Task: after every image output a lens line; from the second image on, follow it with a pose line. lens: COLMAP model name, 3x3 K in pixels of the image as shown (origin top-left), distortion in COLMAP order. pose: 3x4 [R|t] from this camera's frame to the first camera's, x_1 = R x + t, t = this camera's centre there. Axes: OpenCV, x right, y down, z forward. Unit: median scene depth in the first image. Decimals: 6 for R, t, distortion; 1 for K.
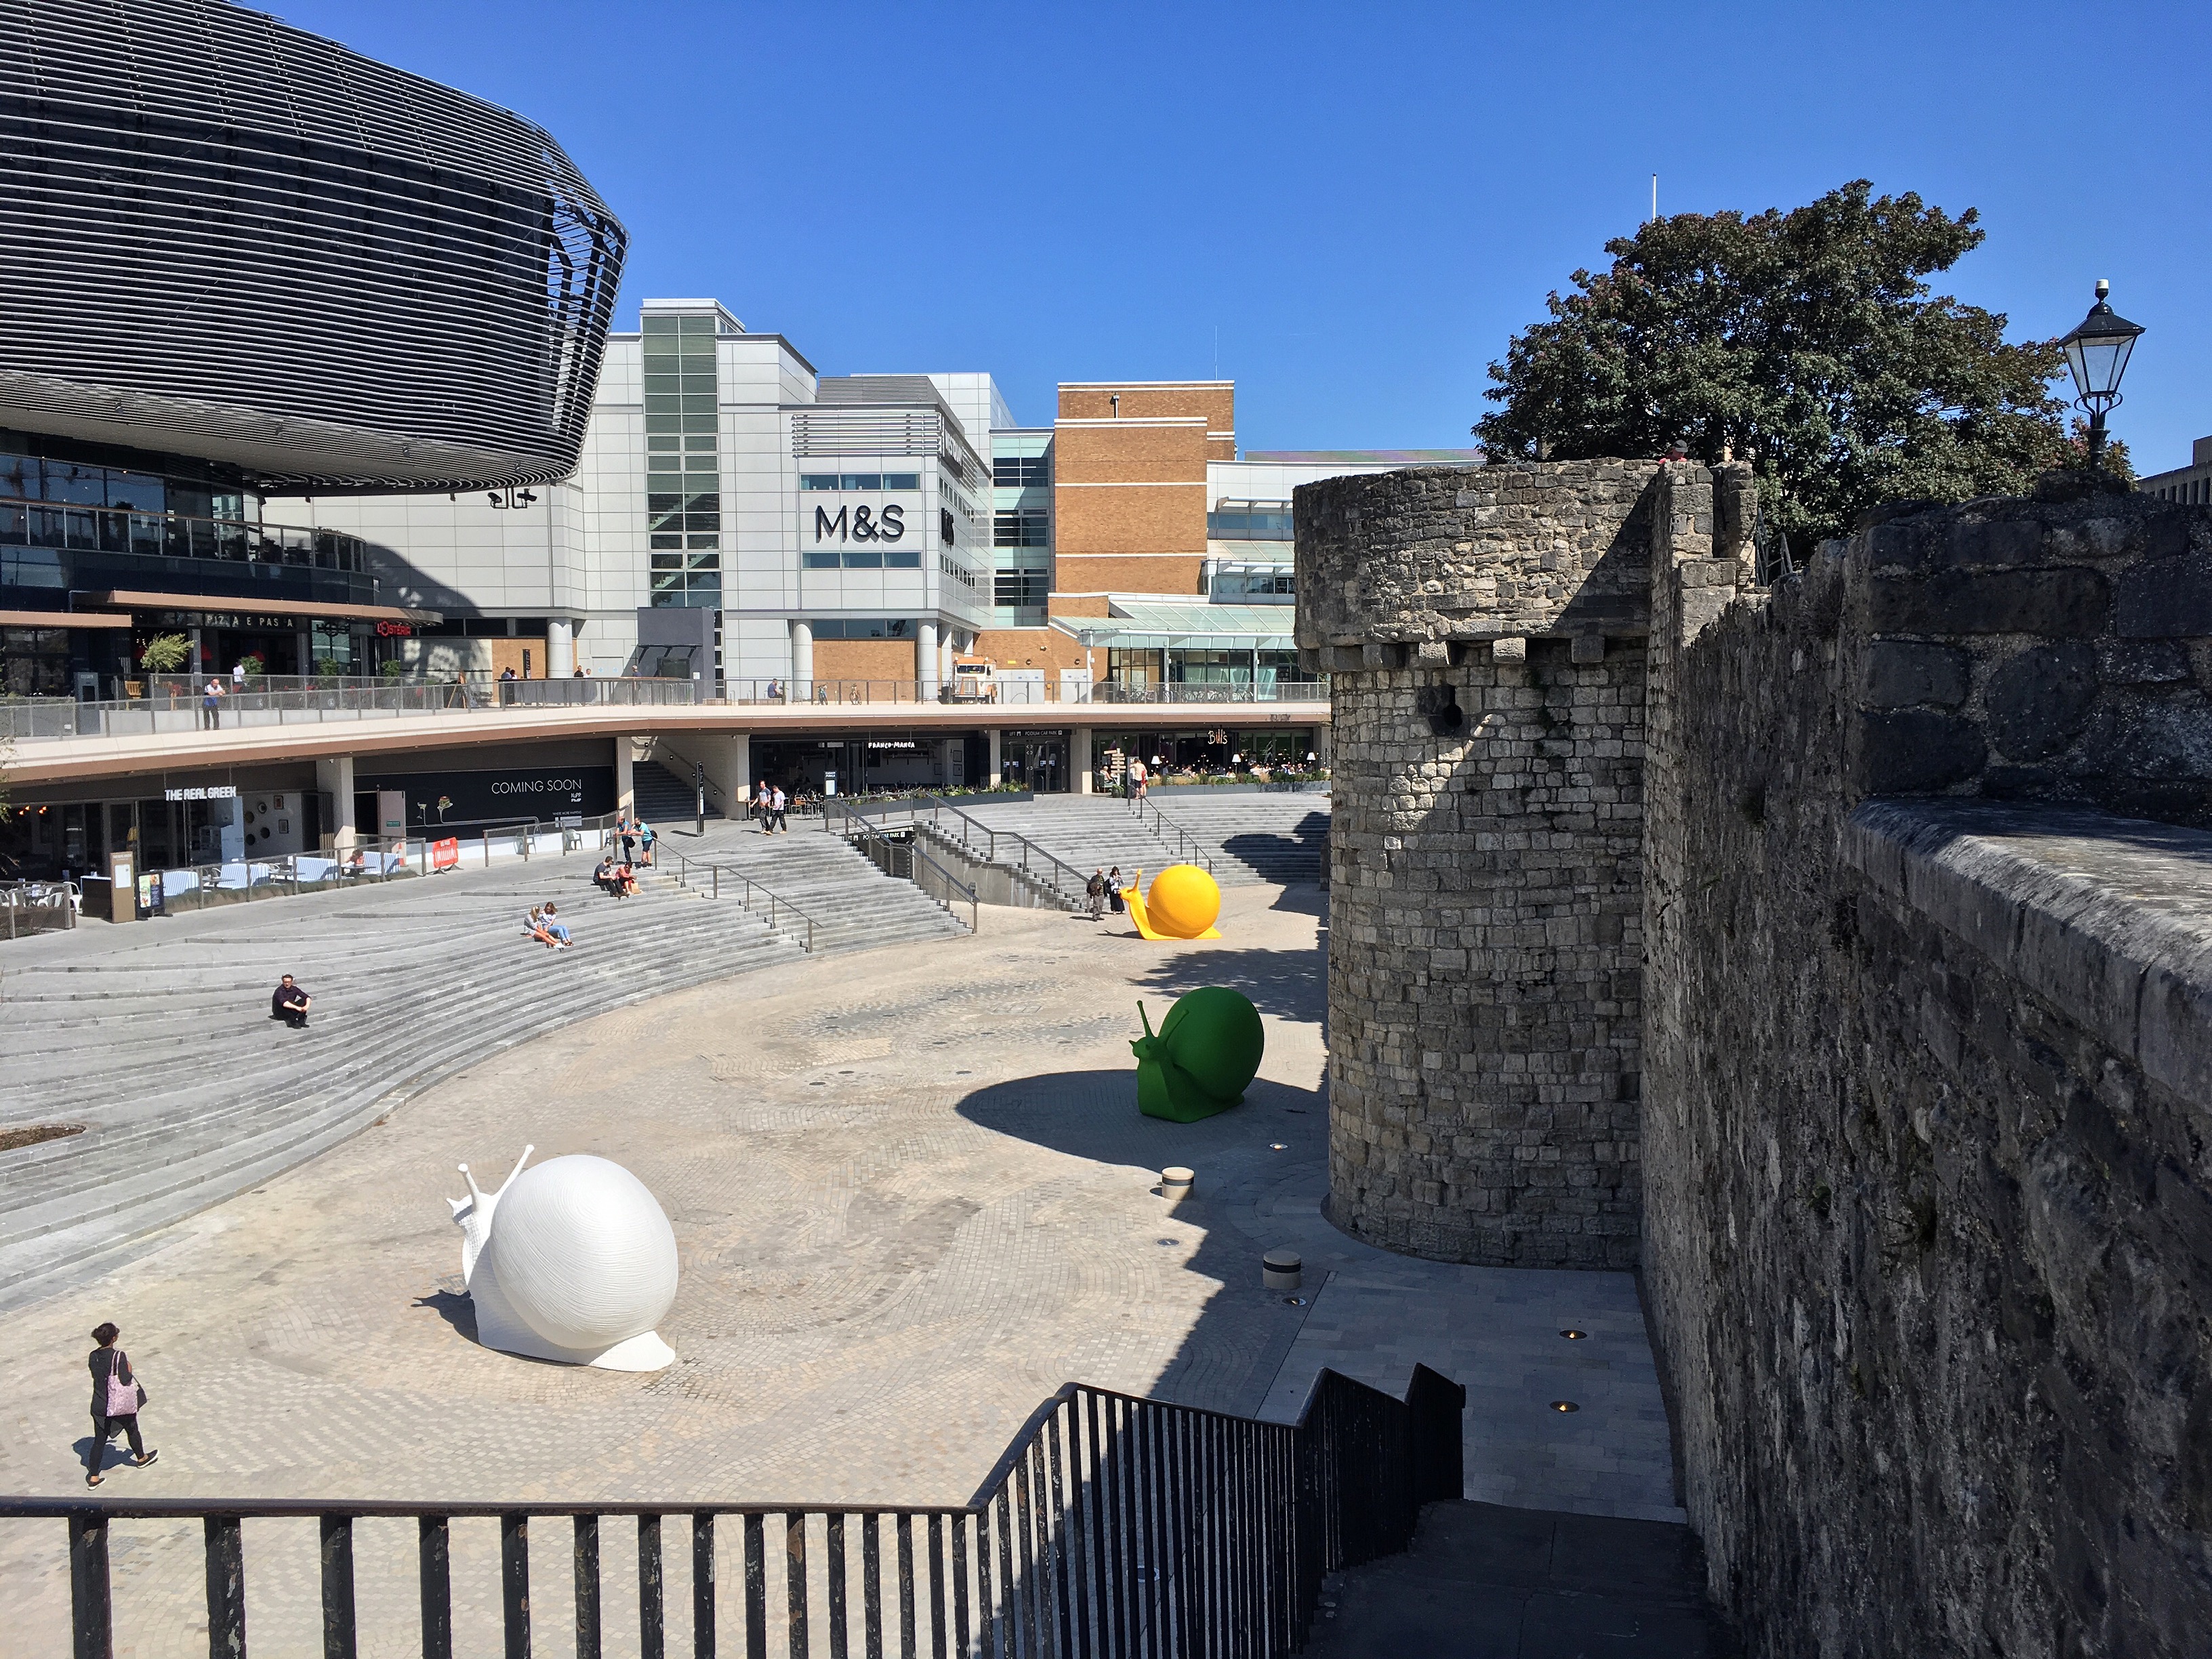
lens RADIAL K [[1894.9, 0, 1086.9], [0, 1894.9, 836.3], [0, 0, 1]] dist [0.070111, -0.085293]
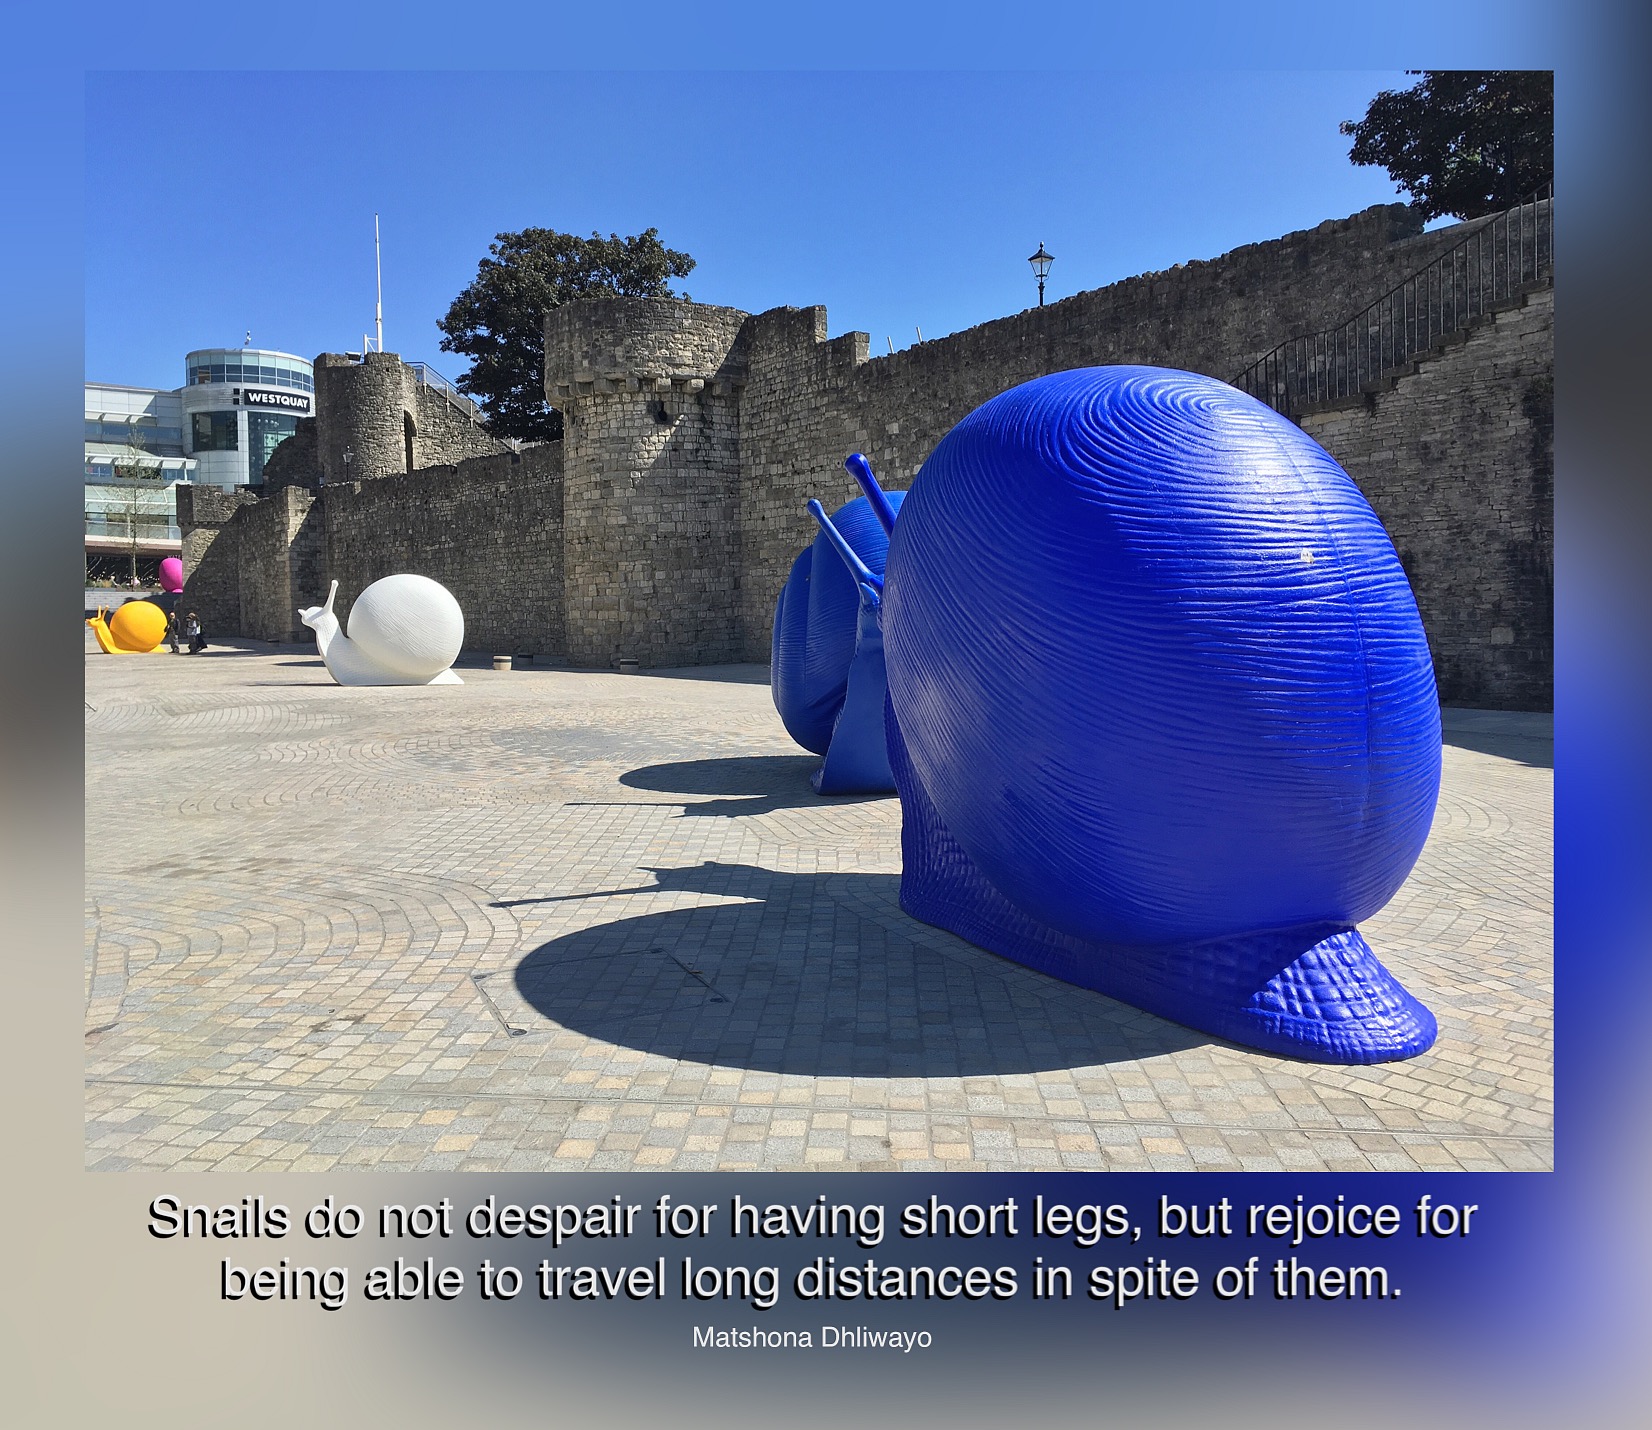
lens RADIAL K [[1271.0, 0, 817.1], [0, 1271.0, 612.8], [0, 0, 1]] dist [0.060110, -0.041956]
pose [[0.658655, -0.000960, 0.752444, -0.788306], [0.064661, 0.996372, -0.055330, 0.253589], [-0.749661, 0.085097, 0.656328, -0.068300]]
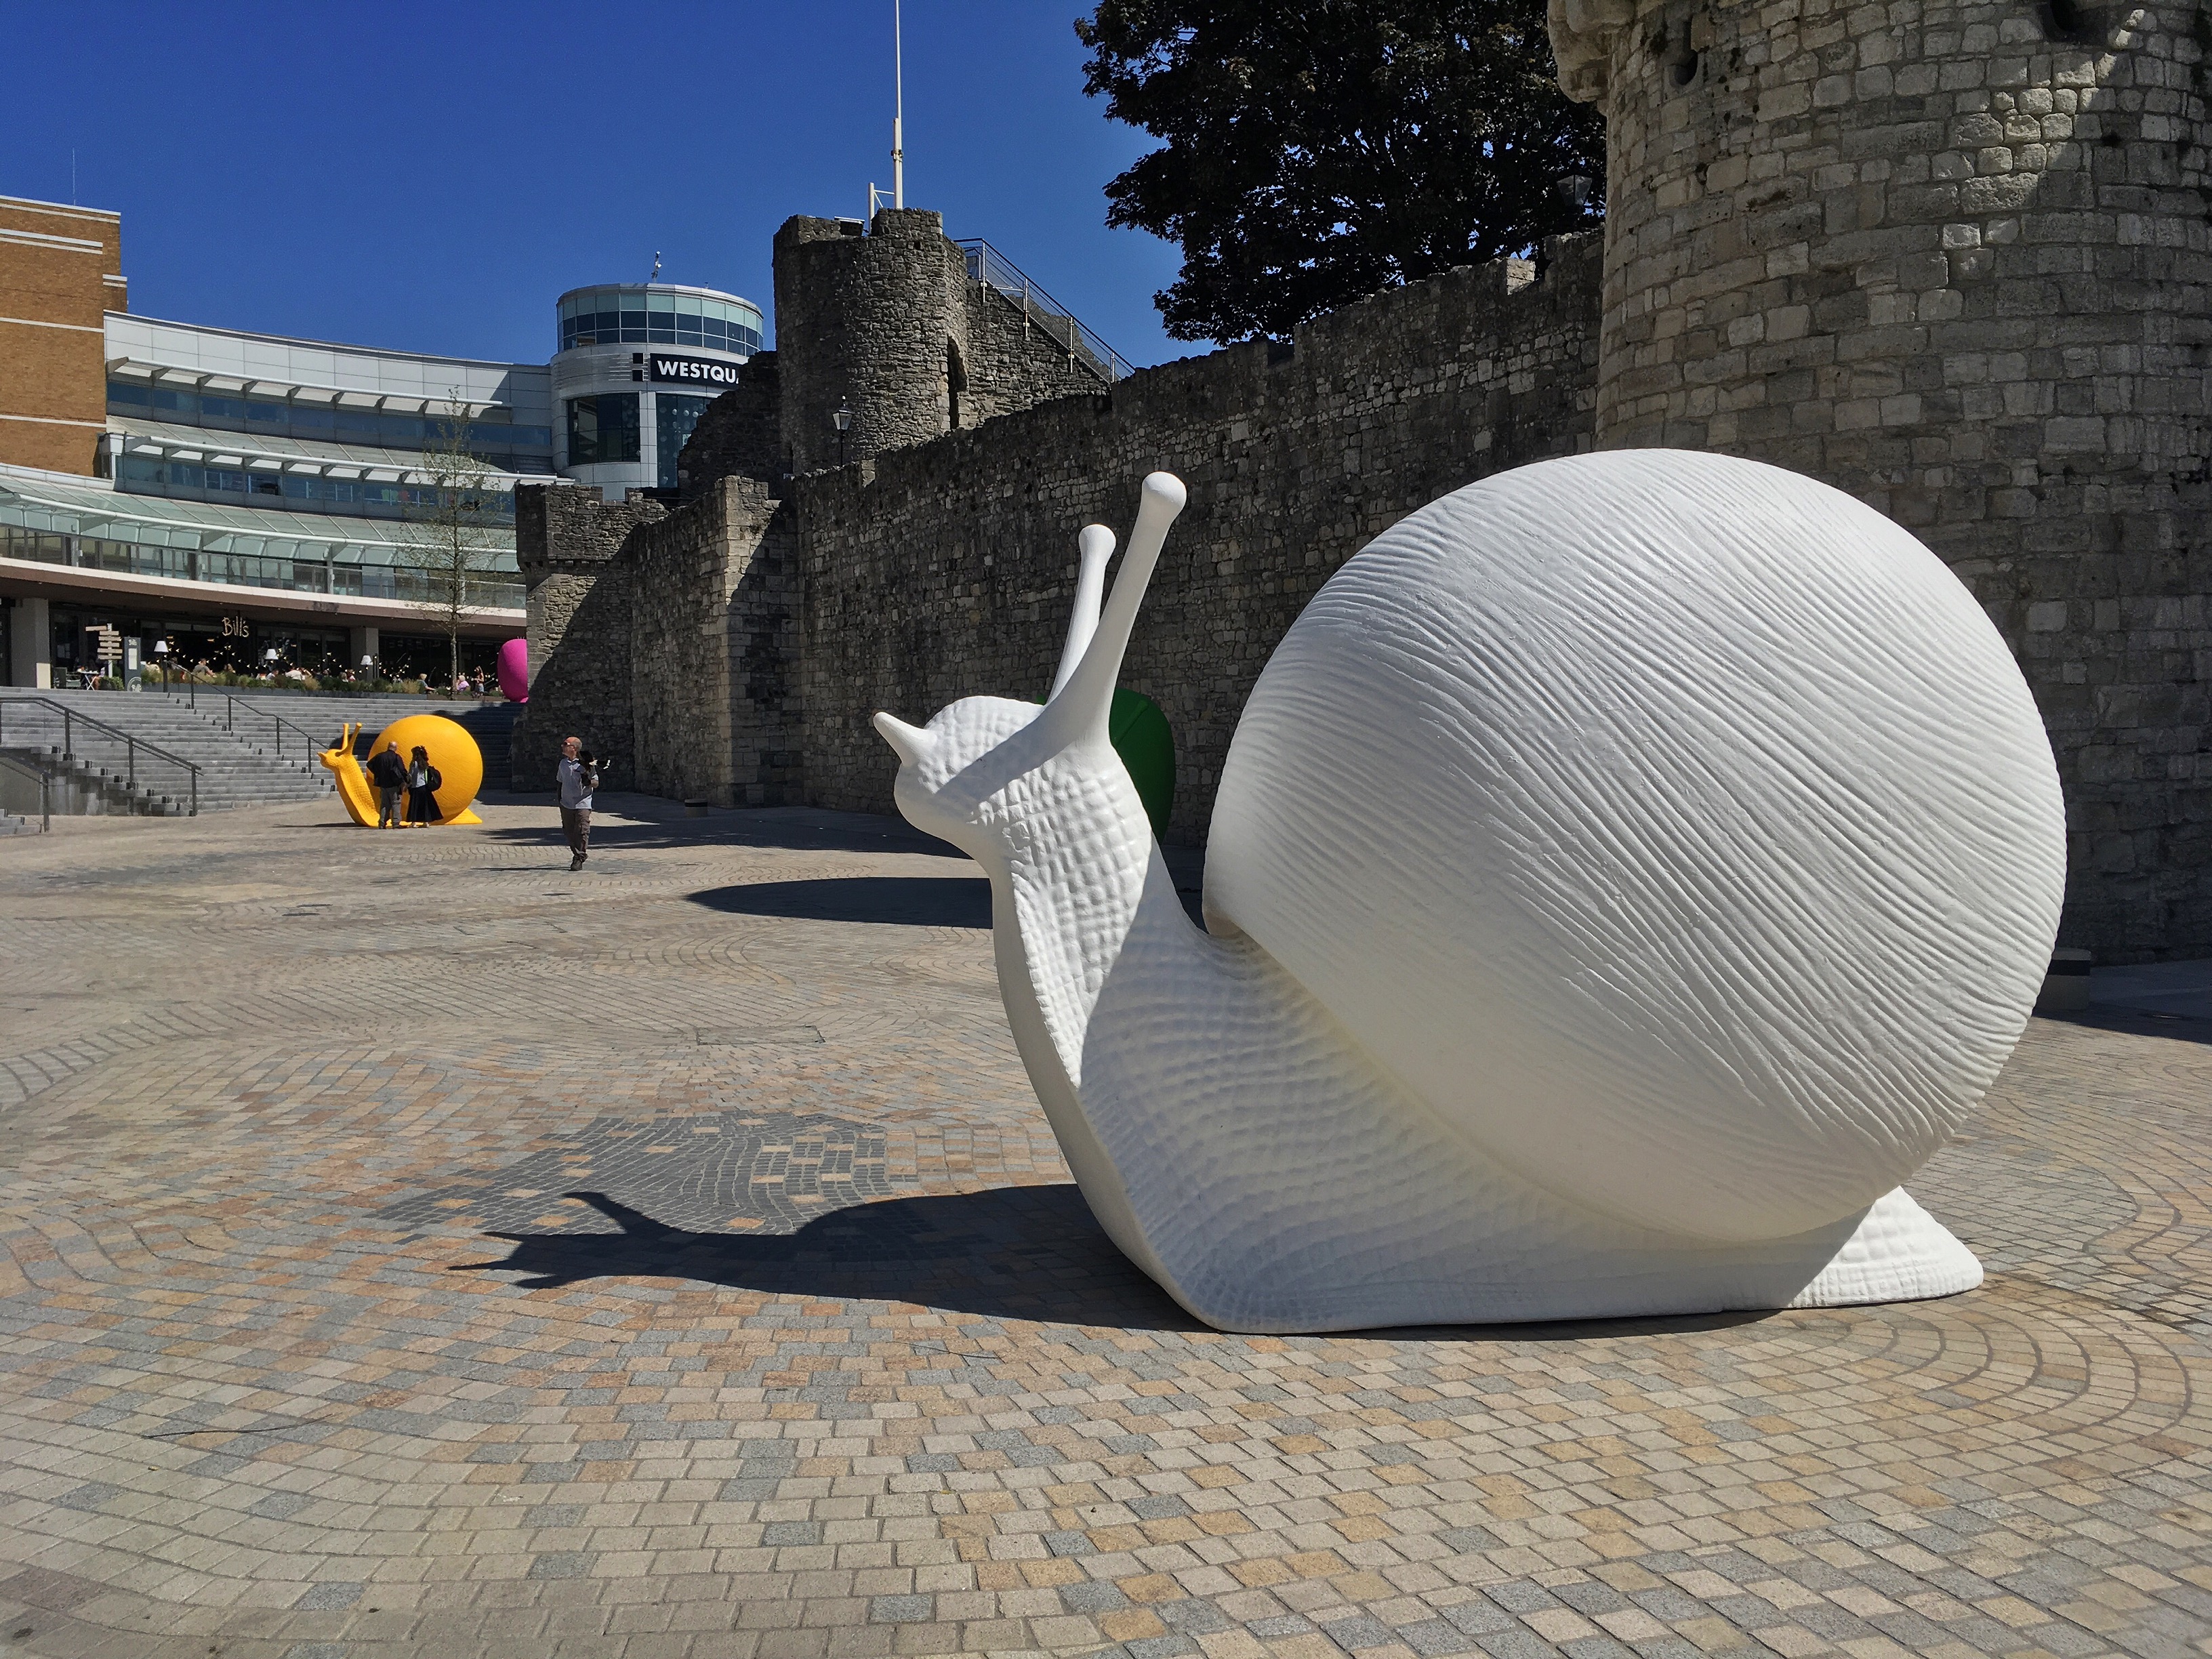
lens RADIAL K [[1894.9, 0, 1105.2], [0, 1894.9, 825.8], [0, 0, 1]] dist [0.070111, -0.085293]
pose [[0.788296, -0.015166, 0.615109, -0.398652], [0.040098, 0.998837, -0.026761, 0.186667], [-0.613988, 0.045761, 0.787988, 0.732999]]
